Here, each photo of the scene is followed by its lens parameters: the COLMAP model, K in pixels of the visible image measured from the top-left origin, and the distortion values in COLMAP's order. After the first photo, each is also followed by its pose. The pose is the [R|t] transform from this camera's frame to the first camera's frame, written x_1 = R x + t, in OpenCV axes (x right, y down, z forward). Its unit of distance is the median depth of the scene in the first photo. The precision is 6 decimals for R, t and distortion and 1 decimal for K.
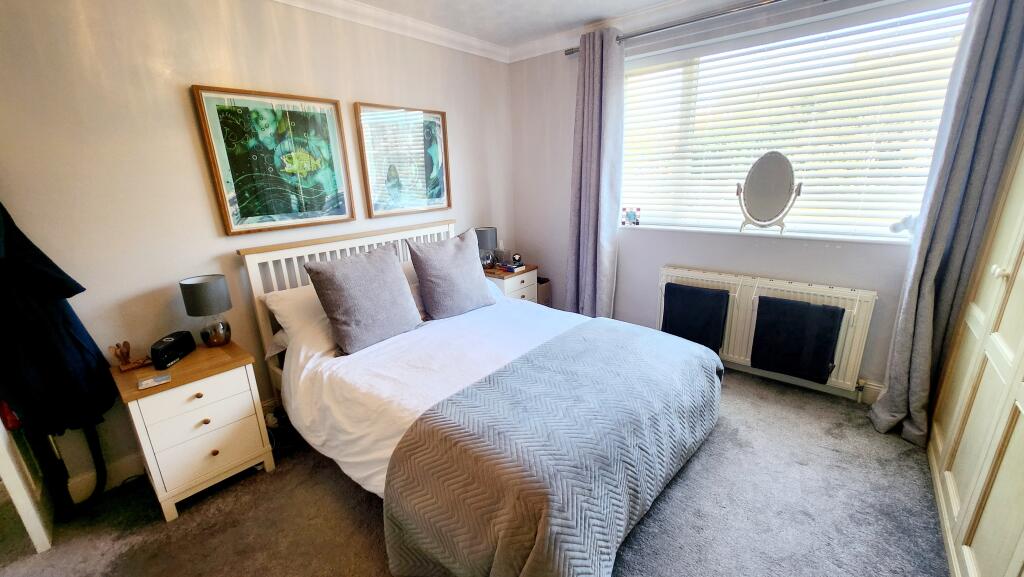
lens RADIAL K [[407.4, 0, 522.3], [0, 407.4, 291.9], [0, 0, 1]] dist [0.000129, 0.000136]
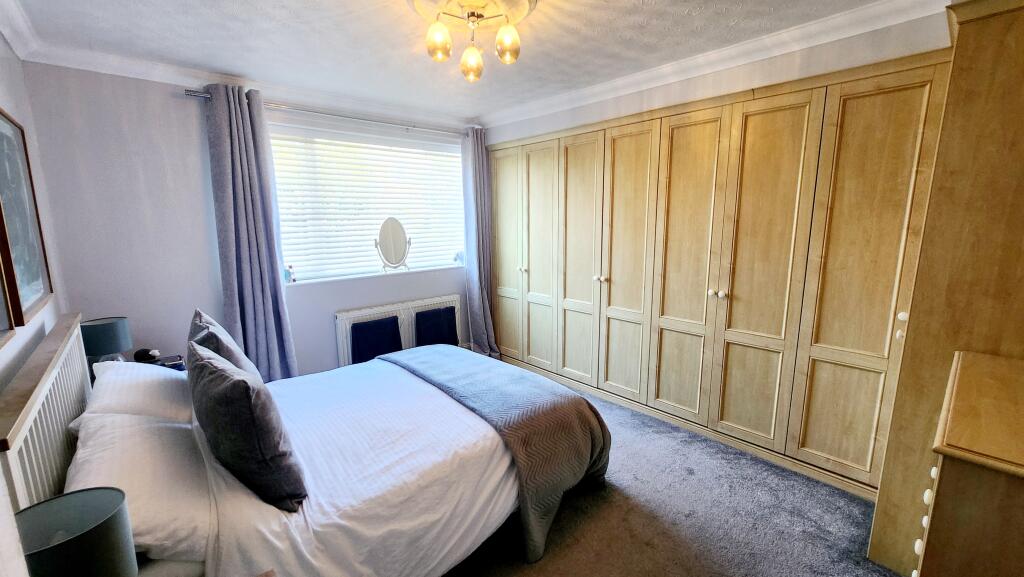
lens RADIAL K [[407.4, 0, 522.3], [0, 407.4, 291.9], [0, 0, 1]] dist [0.000129, 0.000136]
pose [[0.142128, -0.152094, 0.978094, -0.782244], [0.283139, 0.953085, 0.107062, -0.110038], [-0.948489, 0.261720, 0.178524, 0.358697]]
